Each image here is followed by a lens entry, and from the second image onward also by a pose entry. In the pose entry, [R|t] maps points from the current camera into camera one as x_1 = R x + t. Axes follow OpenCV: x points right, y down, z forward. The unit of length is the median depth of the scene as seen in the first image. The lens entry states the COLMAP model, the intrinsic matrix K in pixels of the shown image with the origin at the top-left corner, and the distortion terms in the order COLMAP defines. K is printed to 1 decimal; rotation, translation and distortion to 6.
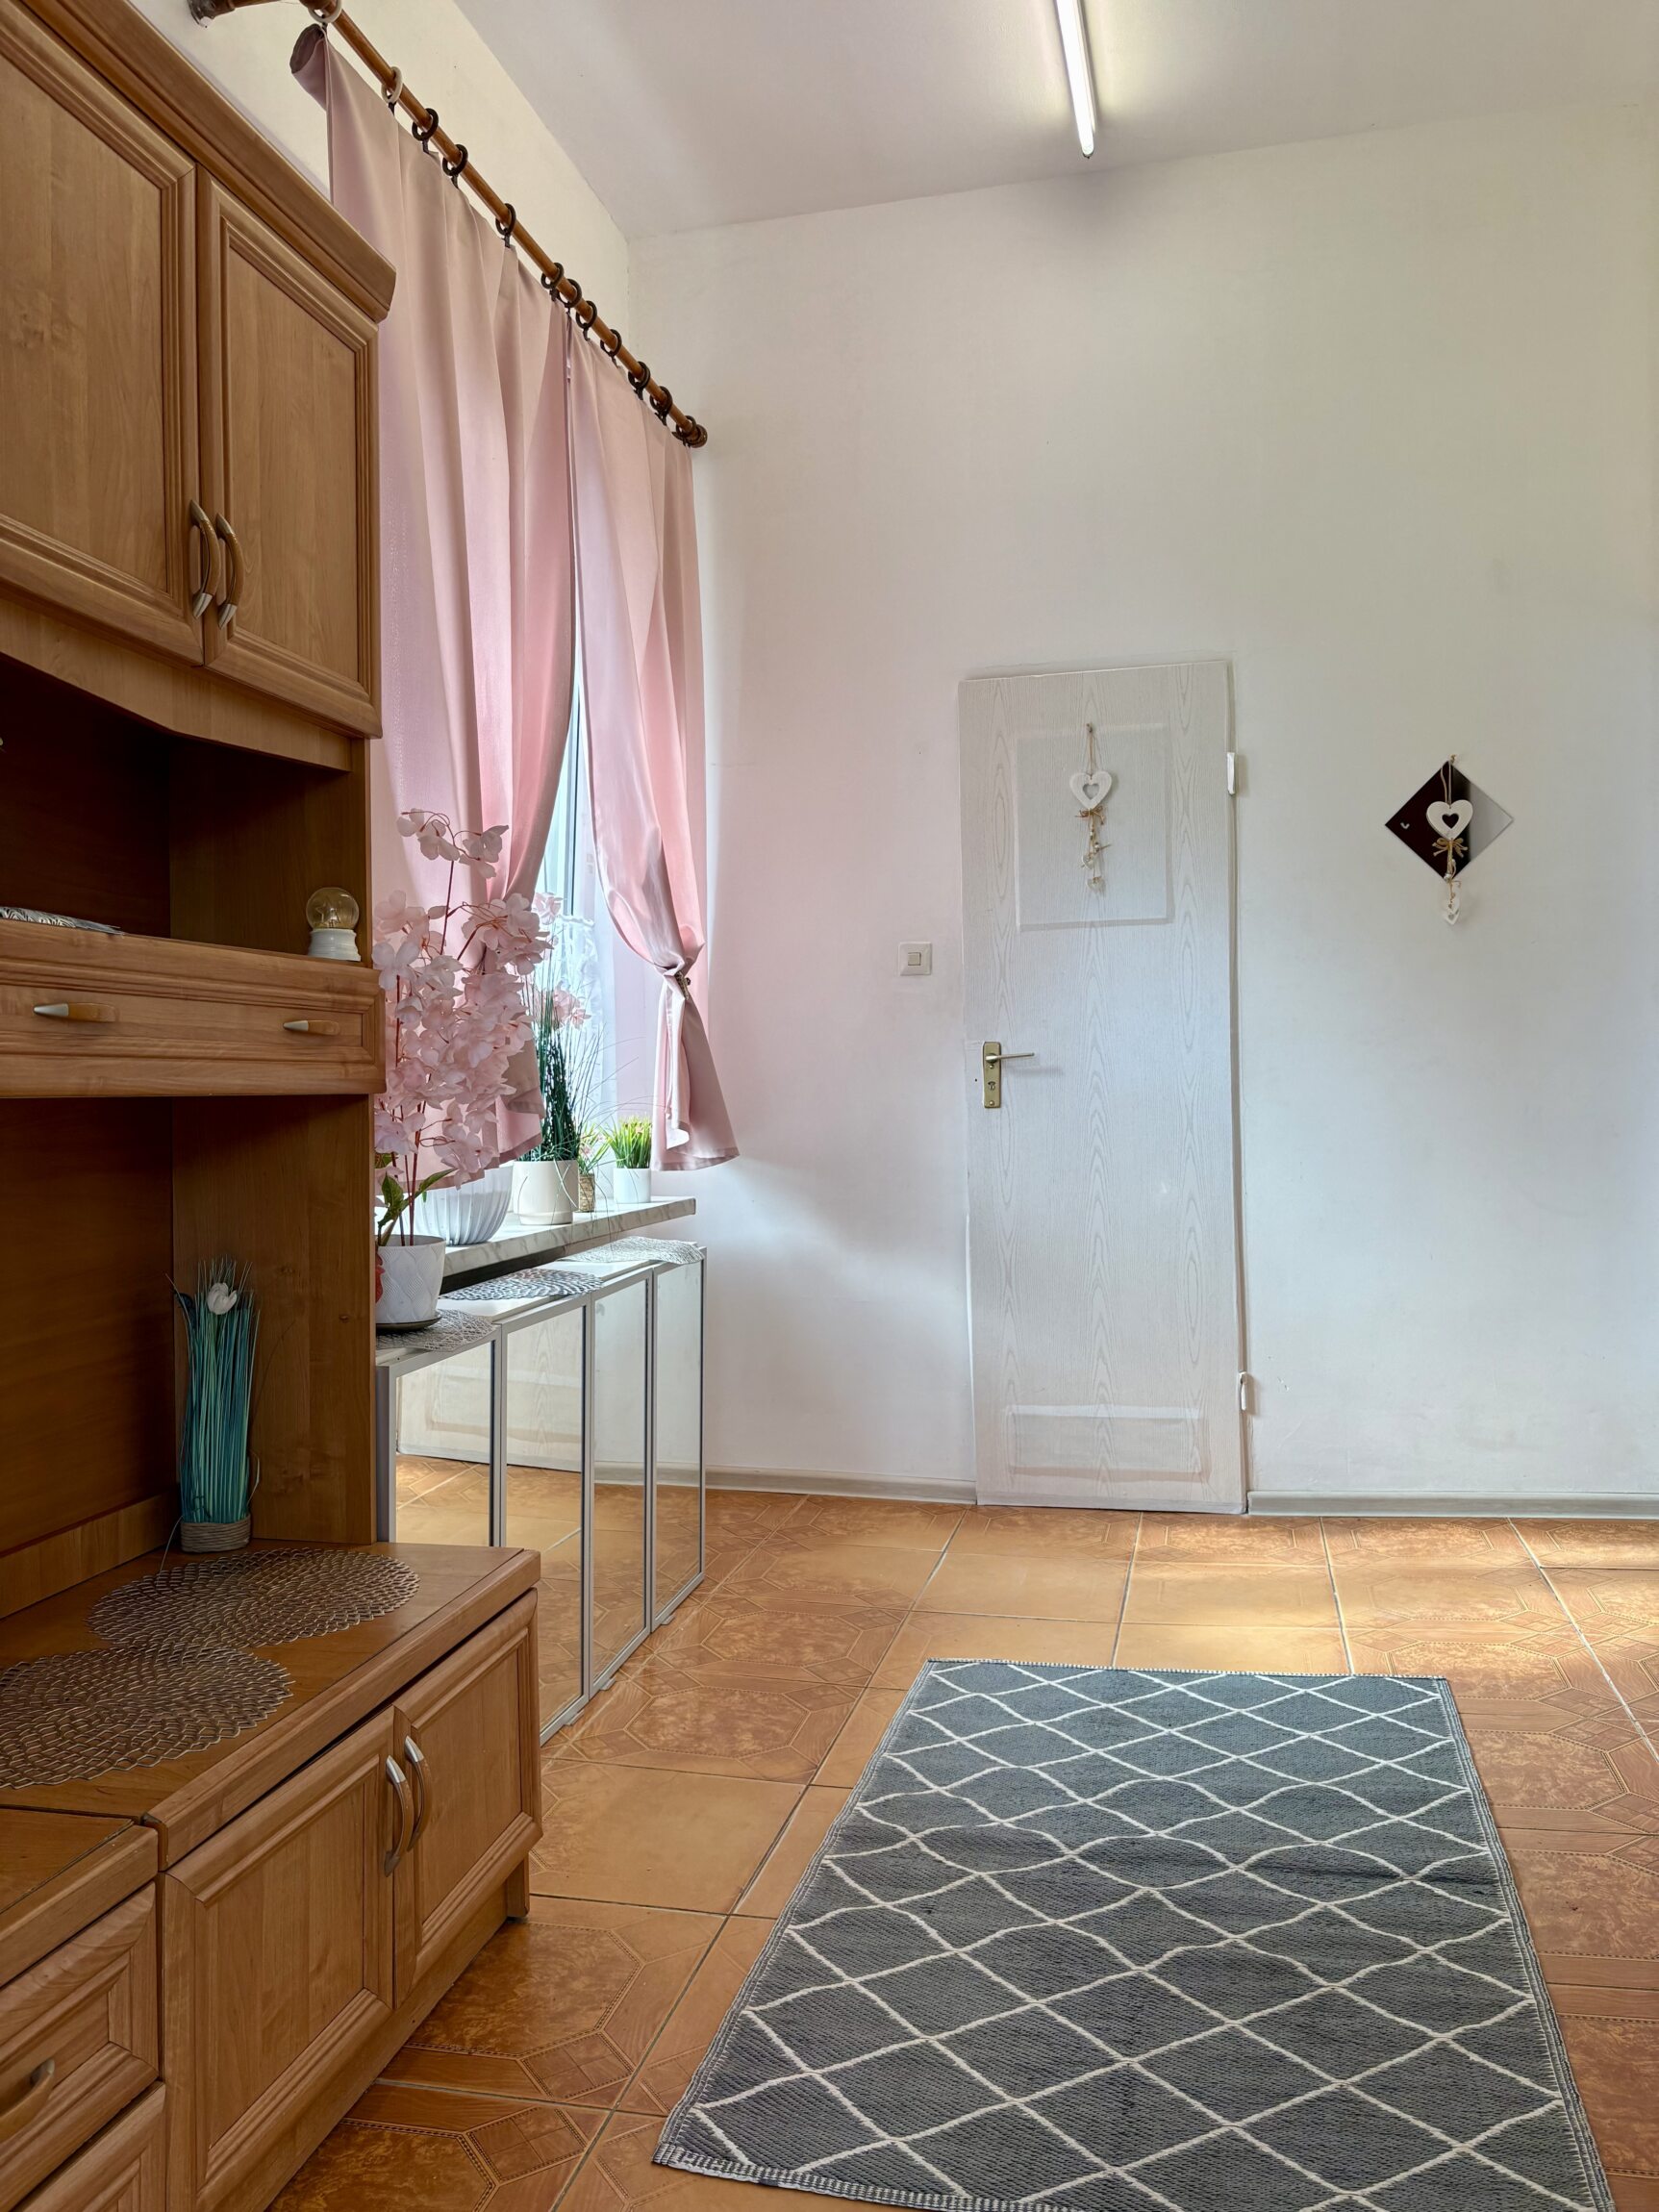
lens RADIAL K [[1663.2, 0, 830.9], [0, 1663.2, 1087.6], [0, 0, 1]] dist [0.006836, -0.008787]
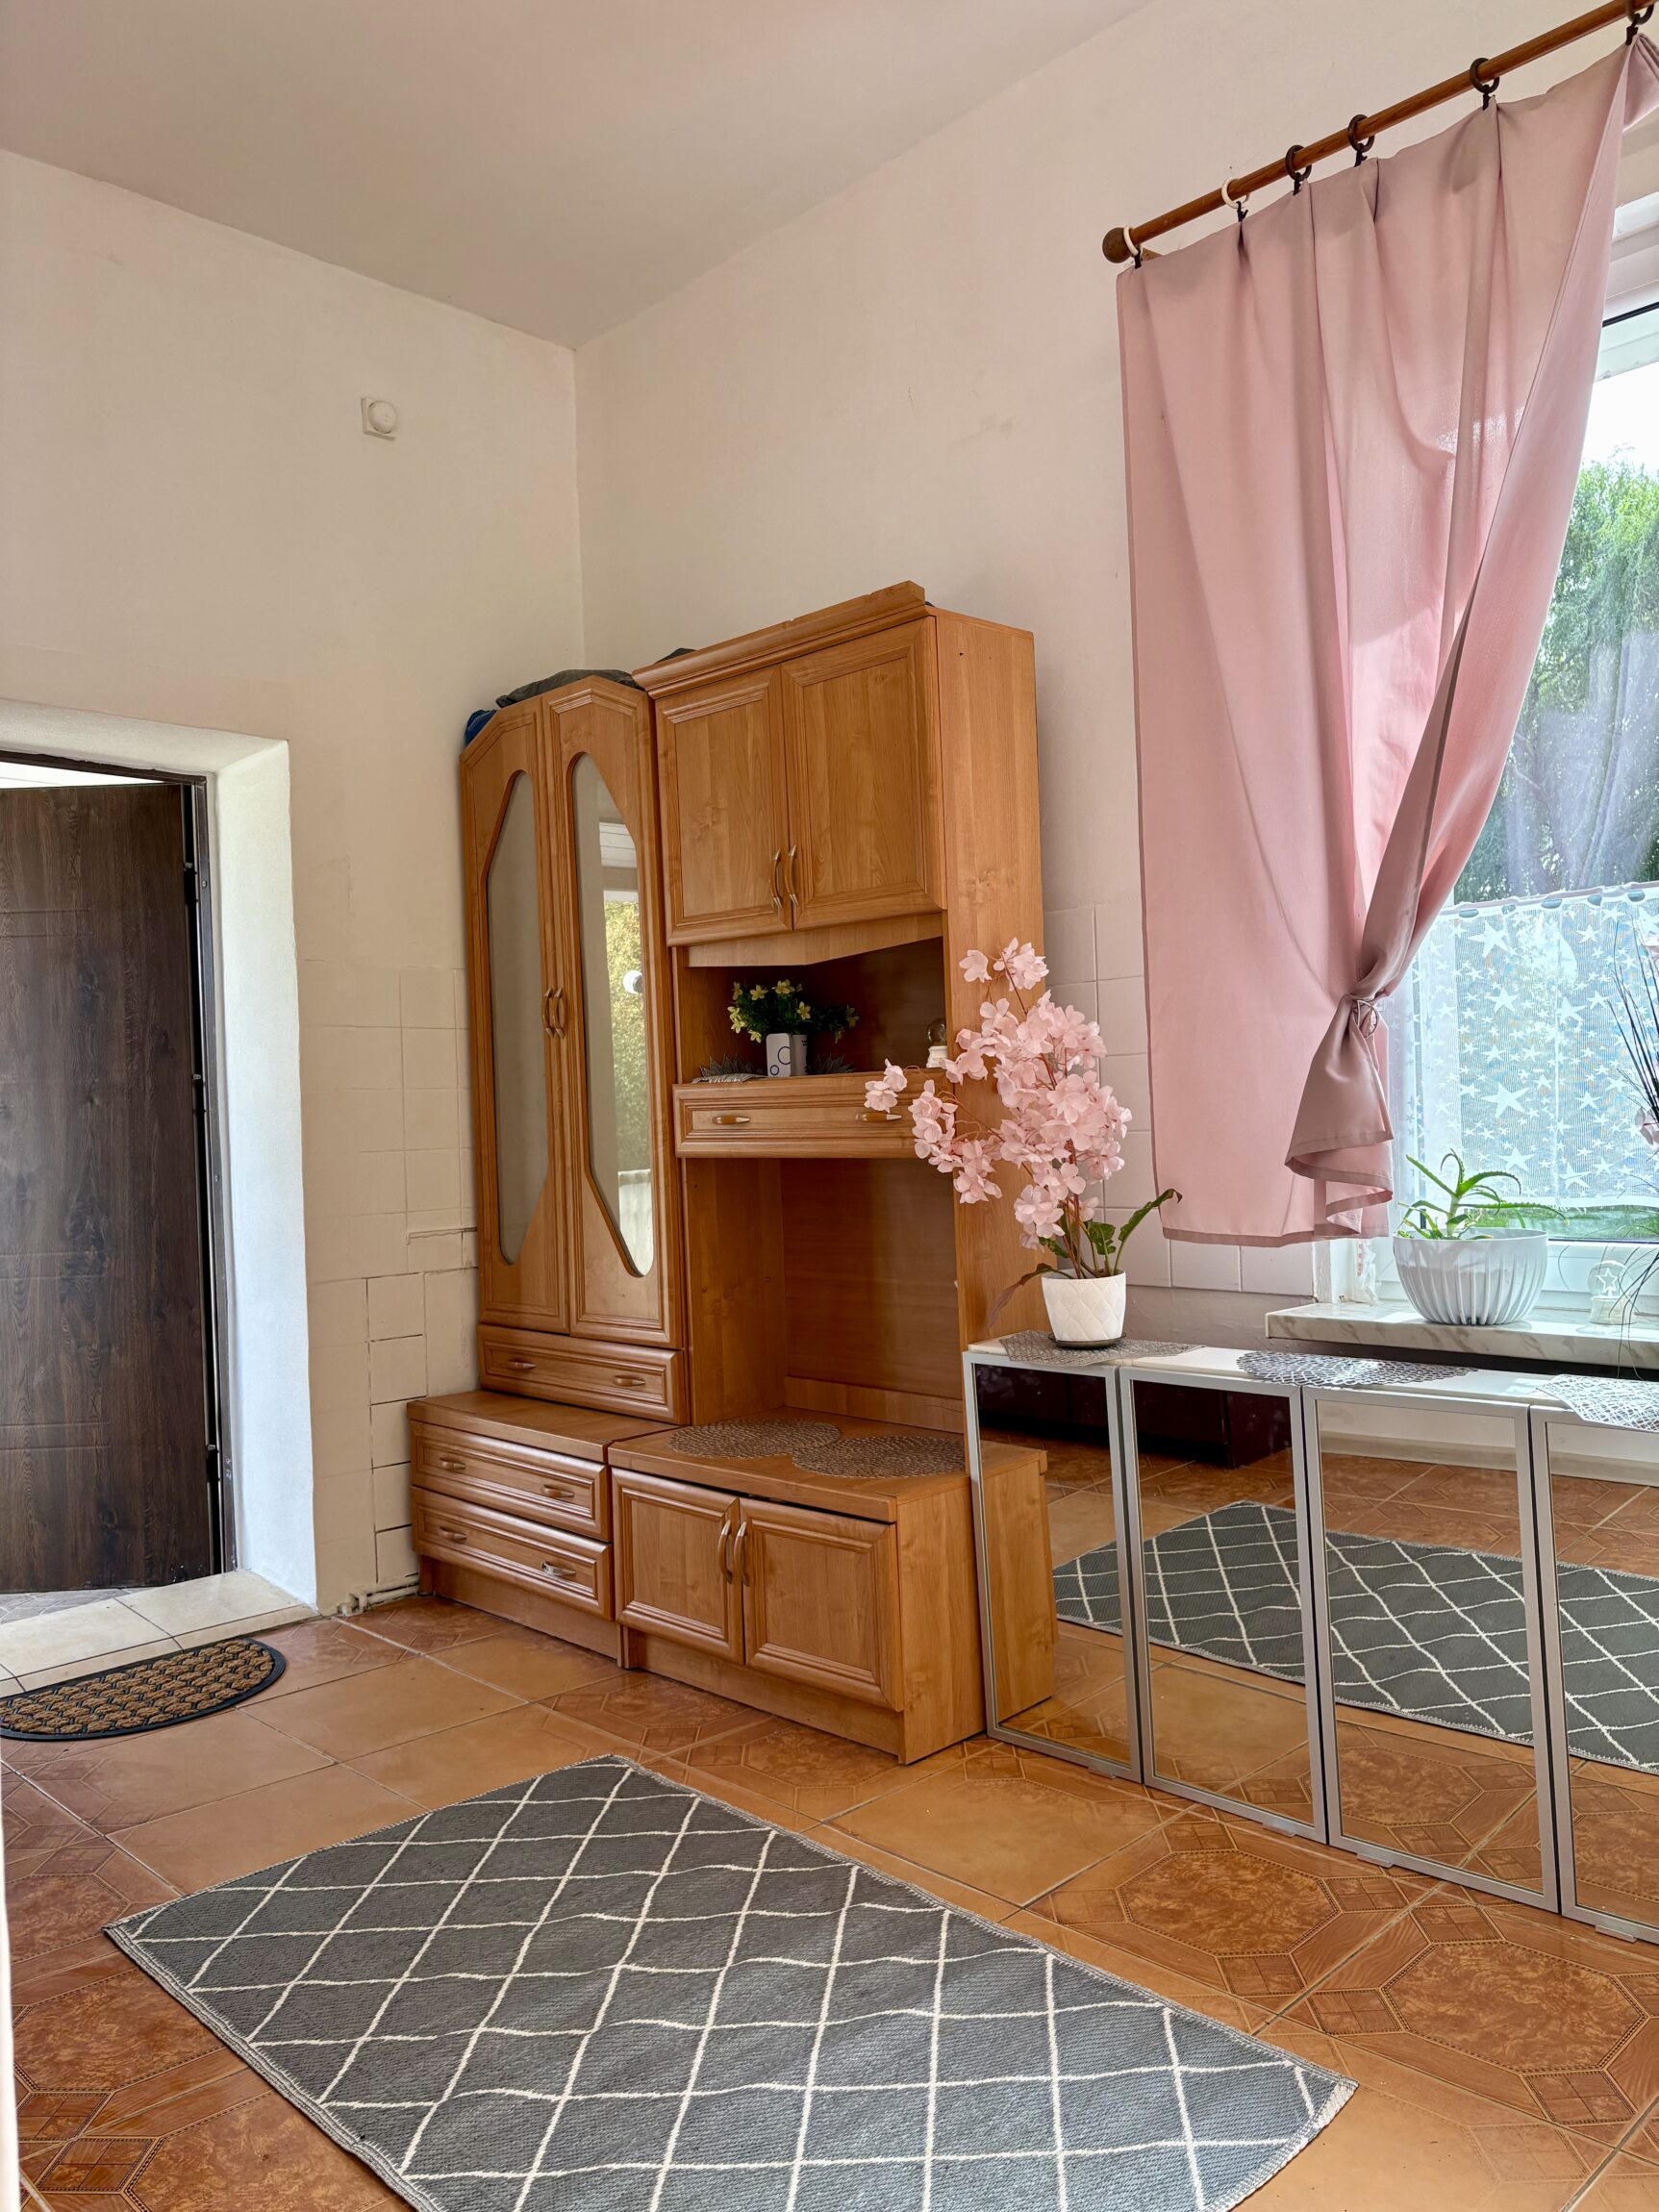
lens RADIAL K [[1663.2, 0, 829.3], [0, 1663.2, 1112.6], [0, 0, 1]] dist [0.006836, -0.008787]
pose [[-0.531707, 0.025491, -0.846545, 1.025352], [0.028501, 0.999519, 0.012196, -0.058292], [0.846449, -0.017643, -0.532178, 1.742657]]
